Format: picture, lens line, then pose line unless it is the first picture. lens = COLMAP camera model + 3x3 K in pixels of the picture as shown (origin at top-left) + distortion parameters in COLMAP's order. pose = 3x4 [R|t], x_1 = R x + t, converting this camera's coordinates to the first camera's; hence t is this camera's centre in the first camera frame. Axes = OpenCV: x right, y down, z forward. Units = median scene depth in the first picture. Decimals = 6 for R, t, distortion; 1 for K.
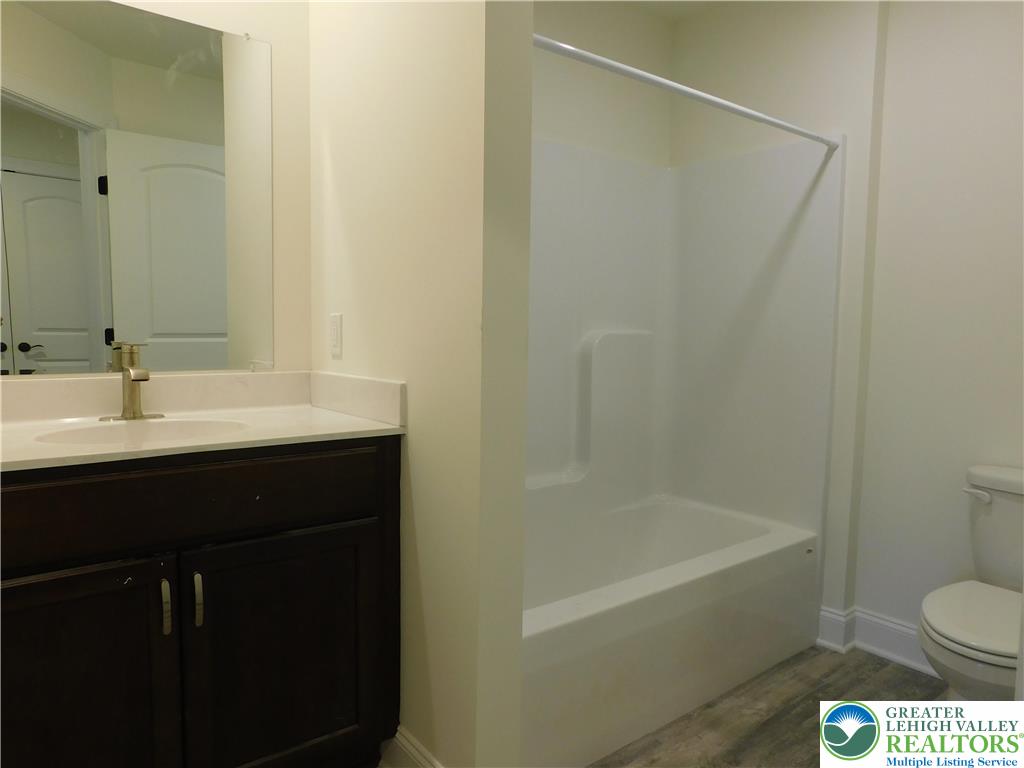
lens RADIAL K [[682.2, 0, 512.0], [0, 682.2, 384.0], [0, 0, 1]] dist [-0.065093, 0.056422]
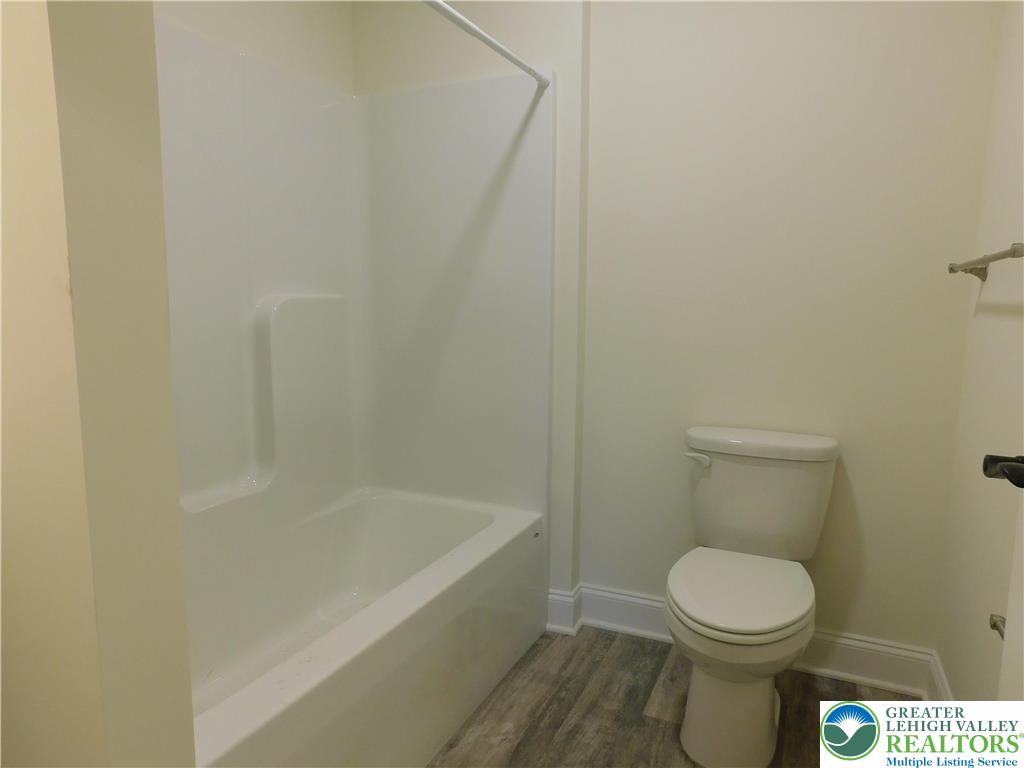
lens RADIAL K [[682.2, 0, 512.0], [0, 682.2, 384.0], [0, 0, 1]] dist [-0.065093, 0.056422]
pose [[0.892174, -0.067754, 0.446581, 0.015560], [0.044600, 0.997068, 0.062171, -0.014365], [-0.449484, -0.035550, 0.892581, 0.207581]]
